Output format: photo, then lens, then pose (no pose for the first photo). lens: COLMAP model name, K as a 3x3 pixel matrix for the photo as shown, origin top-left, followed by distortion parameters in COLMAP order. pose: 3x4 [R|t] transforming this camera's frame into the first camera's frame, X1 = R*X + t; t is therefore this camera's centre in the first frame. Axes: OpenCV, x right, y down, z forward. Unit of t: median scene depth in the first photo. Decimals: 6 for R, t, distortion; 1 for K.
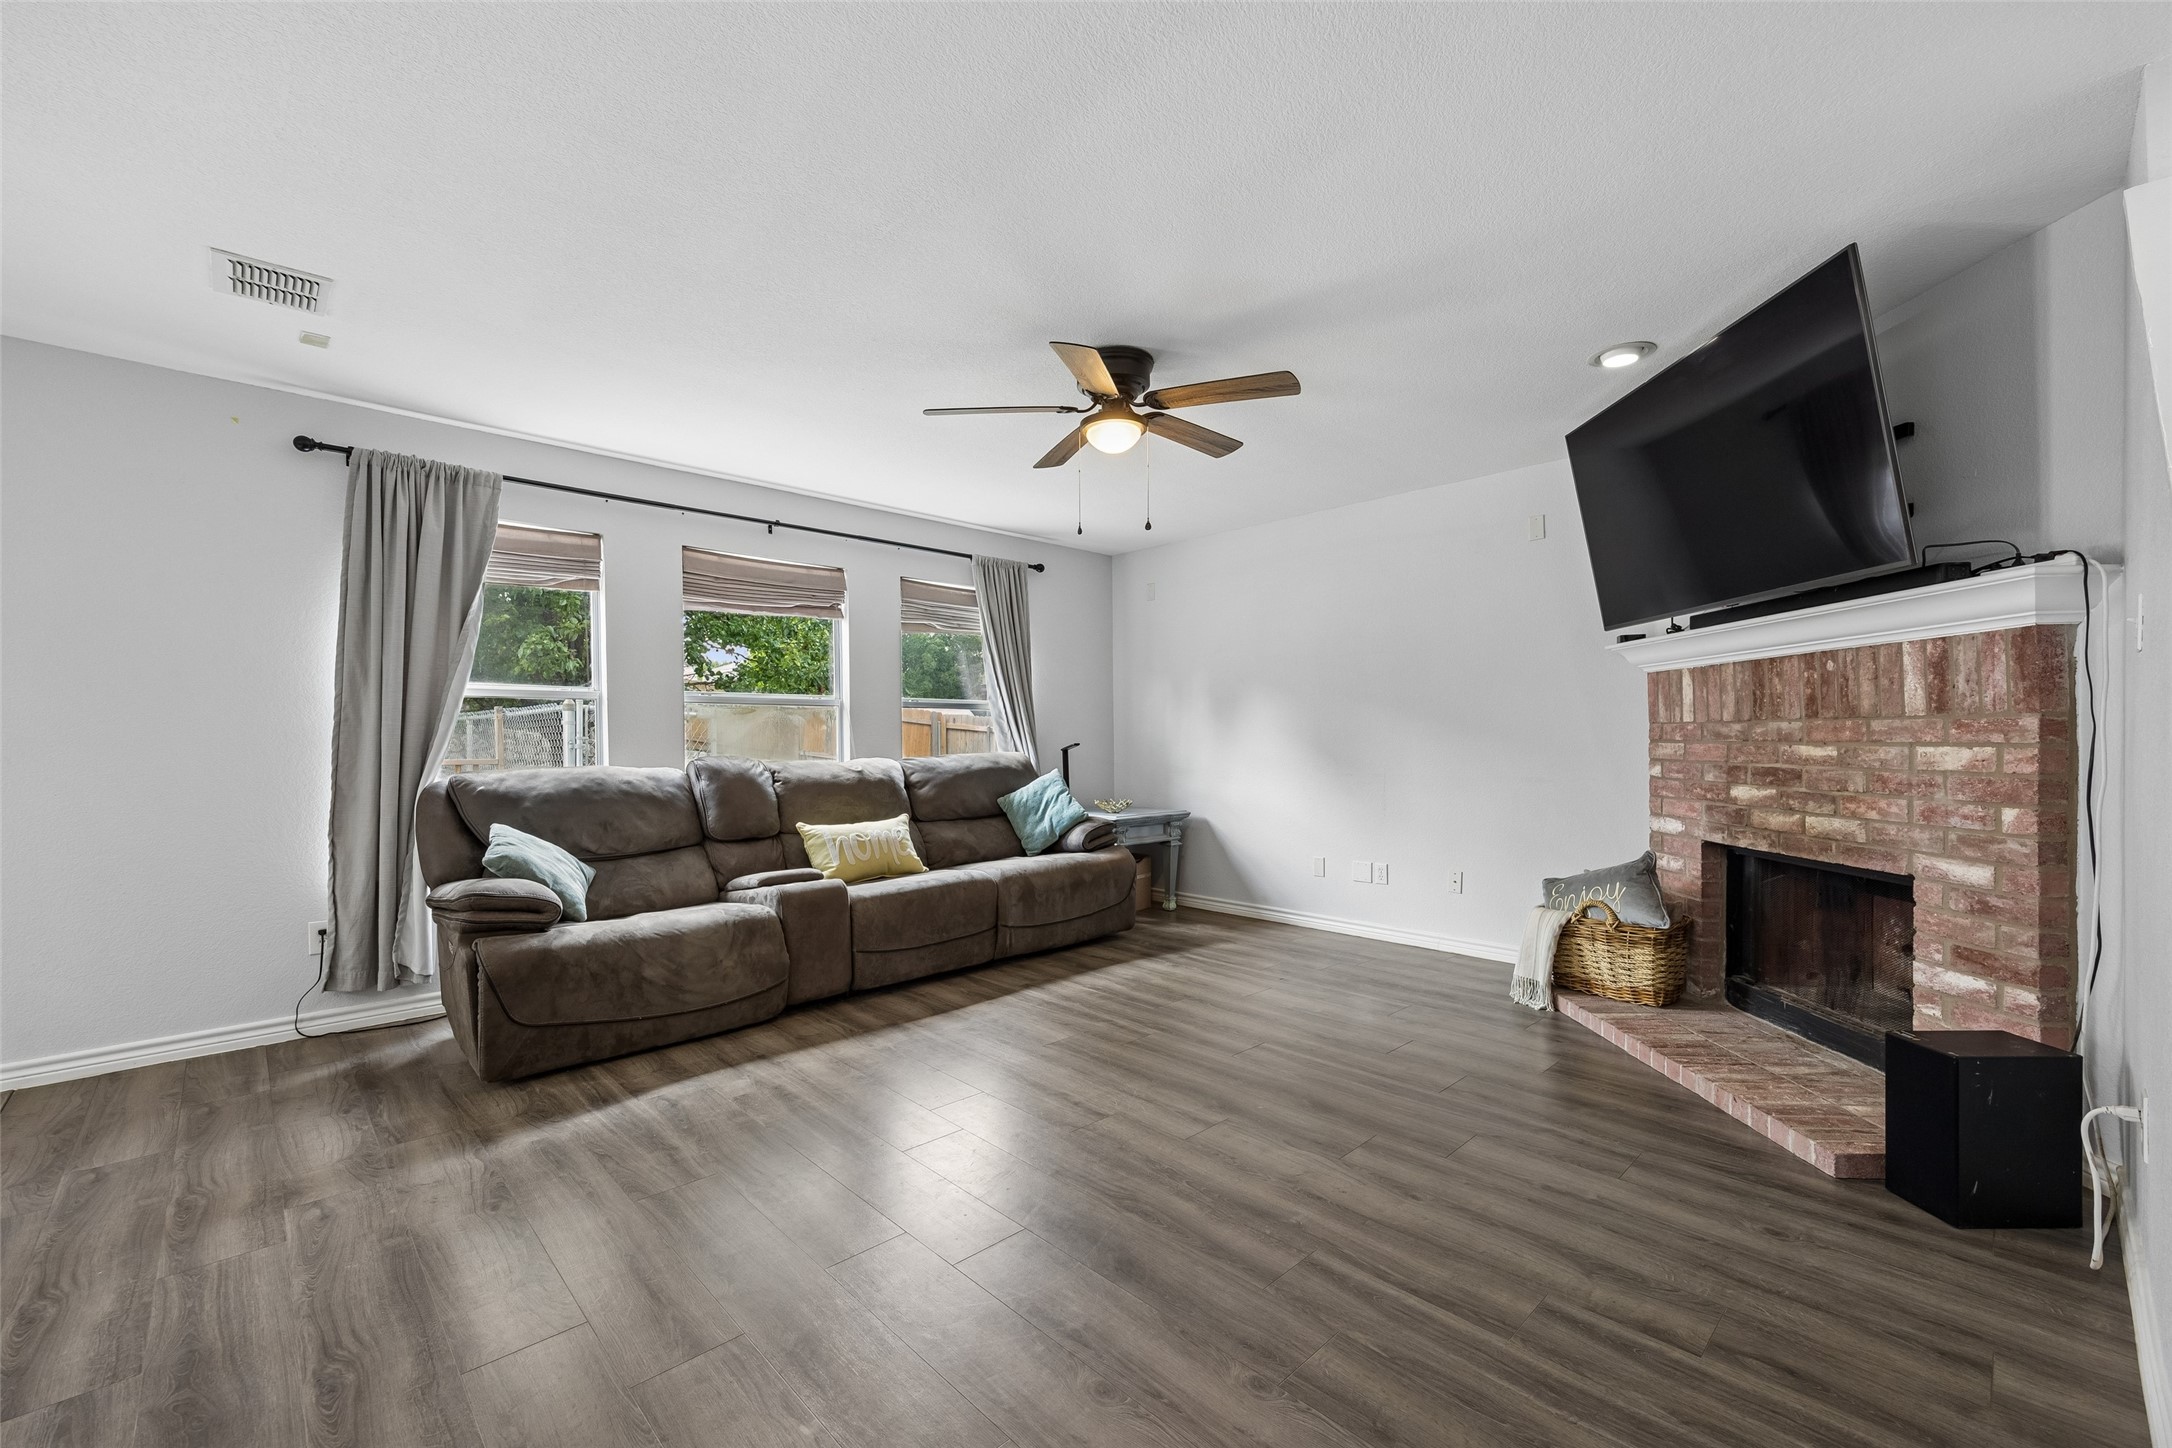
lens RADIAL K [[886.7, 0, 1076.4], [0, 886.7, 746.2], [0, 0, 1]] dist [0.006839, -0.000230]
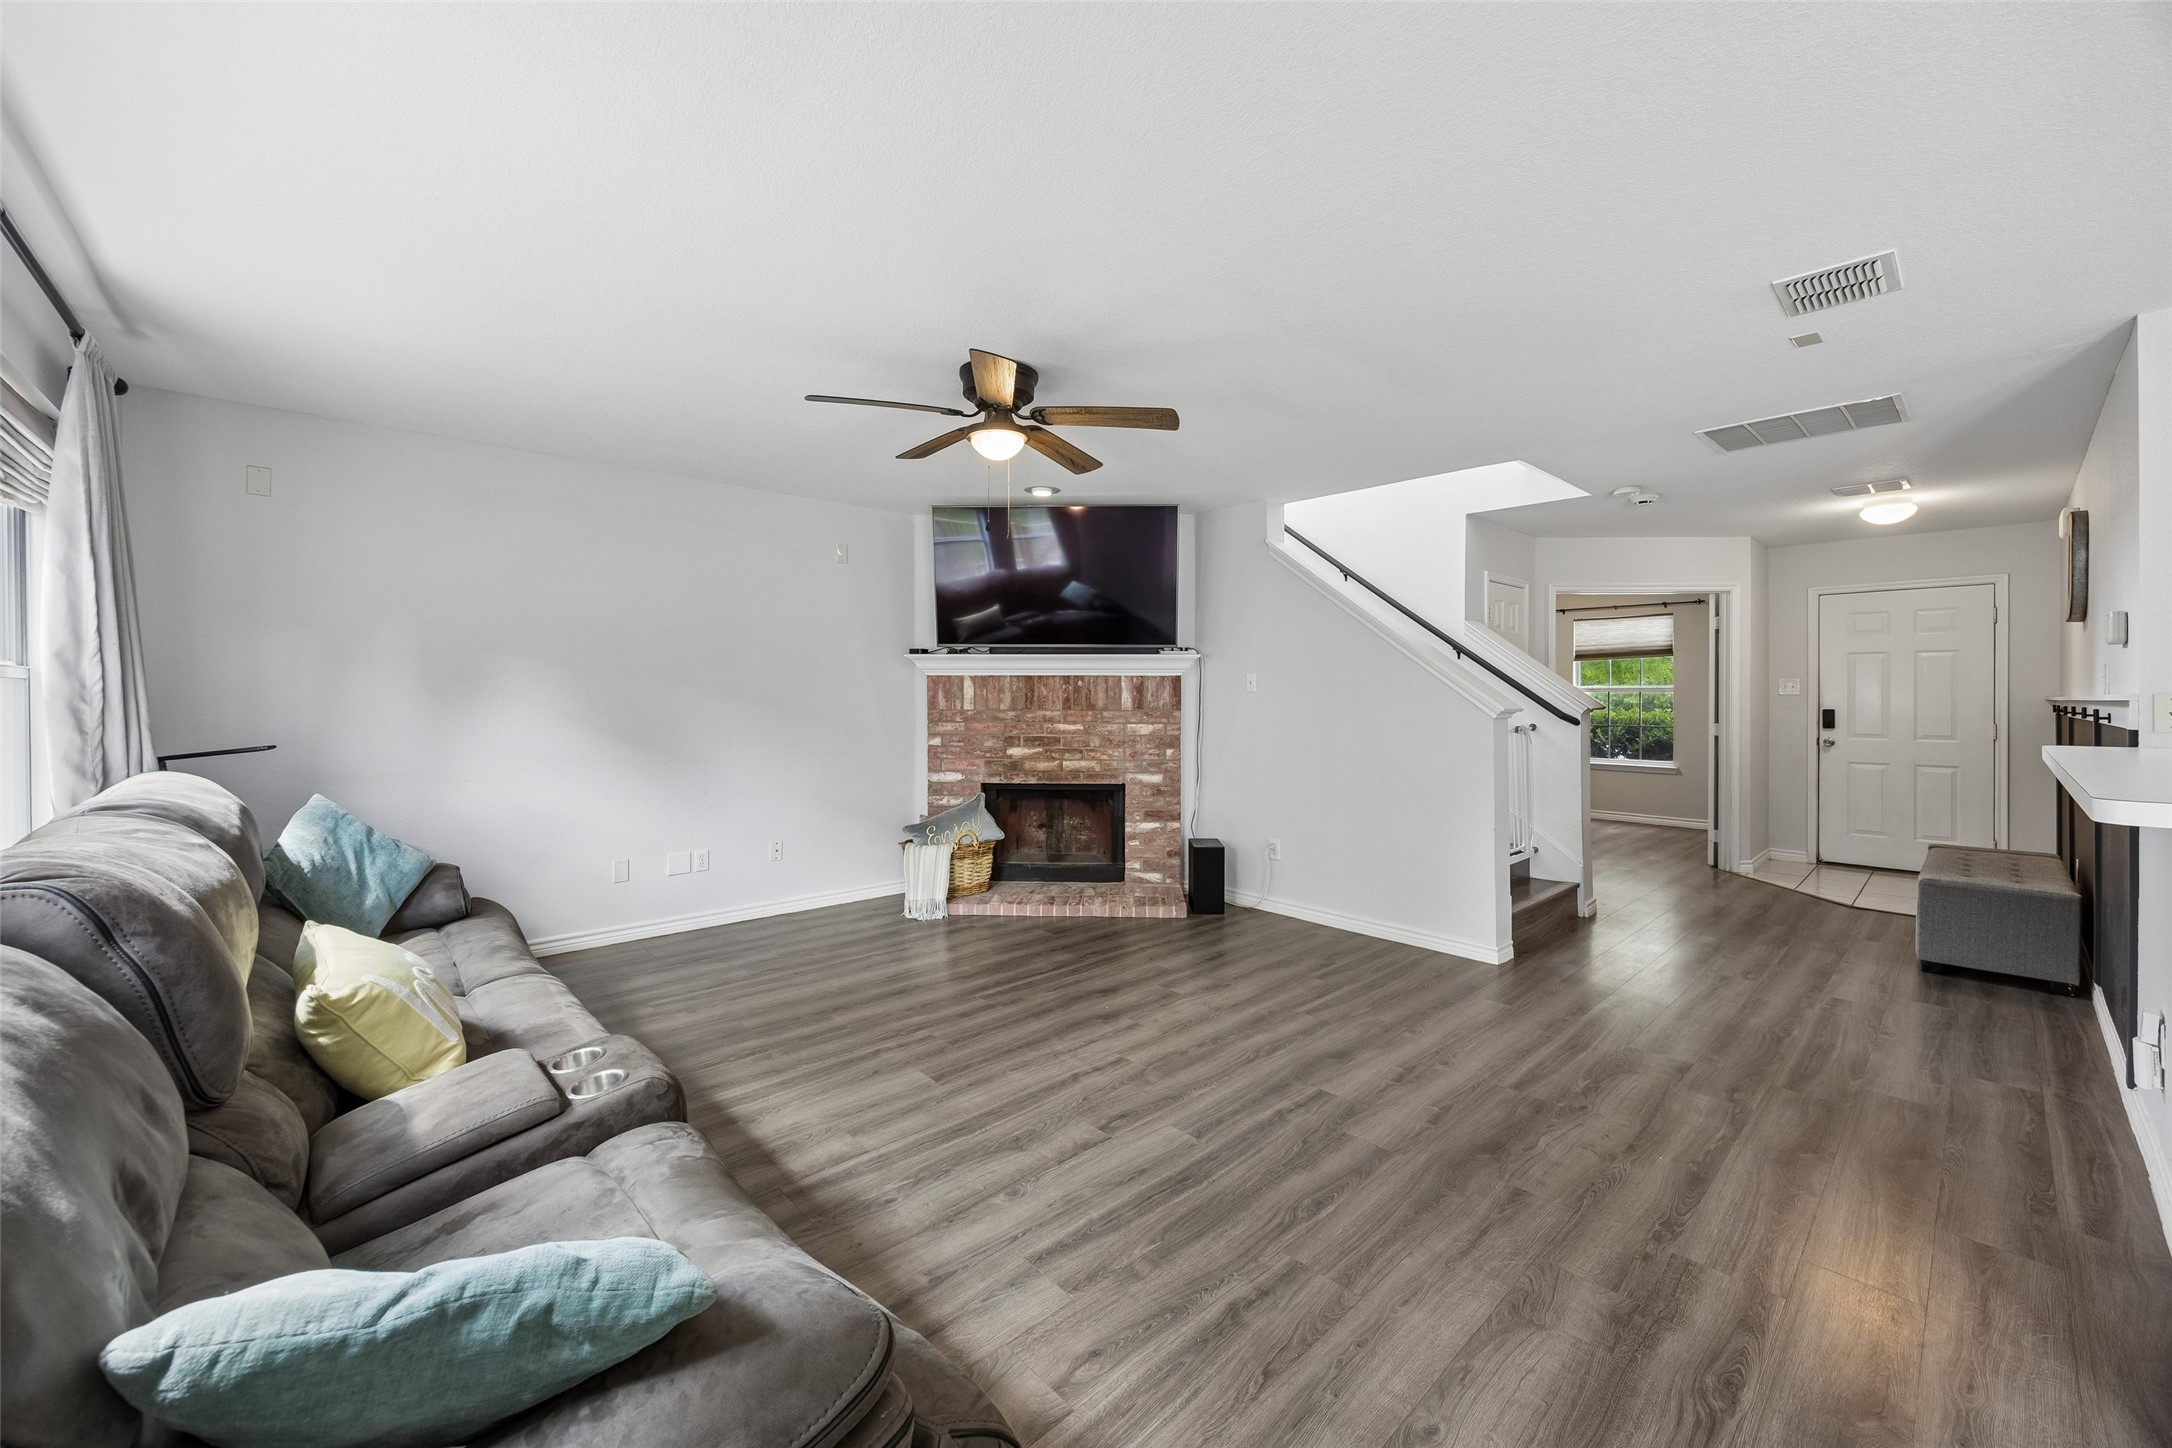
lens RADIAL K [[838.8, 0, 1101.0], [0, 838.8, 696.4], [0, 0, 1]] dist [-0.002408, 0.000235]
pose [[-0.000774, 0.003414, 0.999994, -0.888671], [0.007116, 0.999969, -0.003408, -0.048626], [-0.999974, 0.007113, -0.000798, 0.845273]]
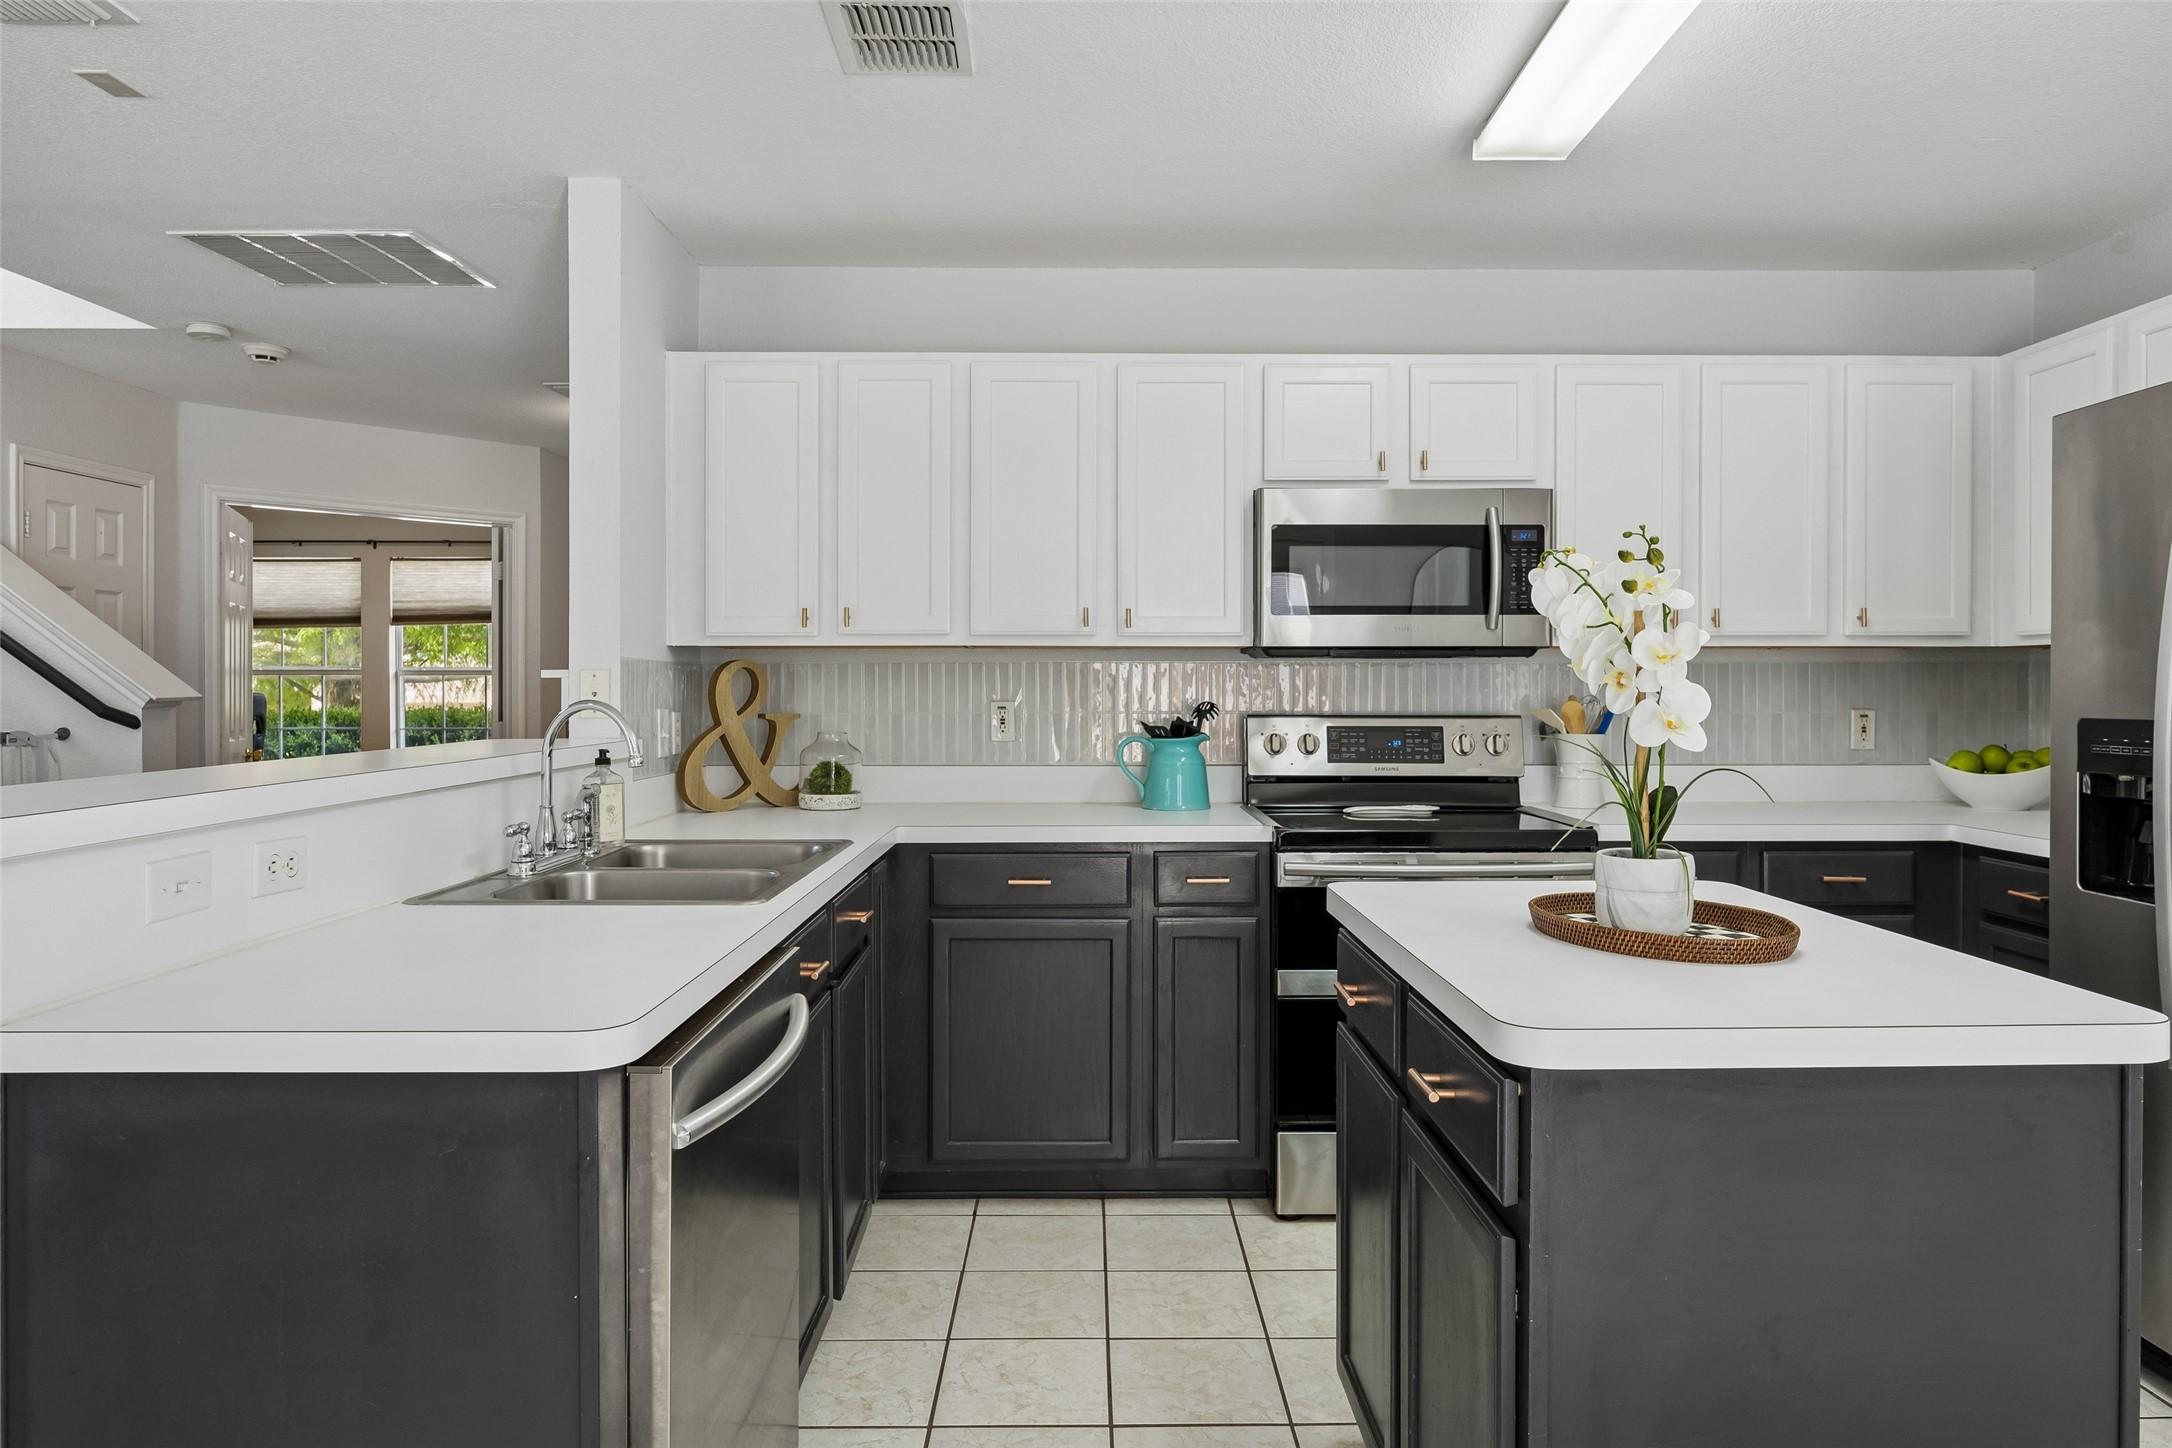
lens RADIAL K [[1372.2, 0, 1088.5], [0, 1372.2, 705.9], [0, 0, 1]] dist [-0.013752, 0.000251]
pose [[-0.734632, -0.004213, 0.678452, -1.052737], [0.010754, 0.999783, 0.017852, -0.033250], [-0.678380, 0.020411, -0.734428, 0.355078]]
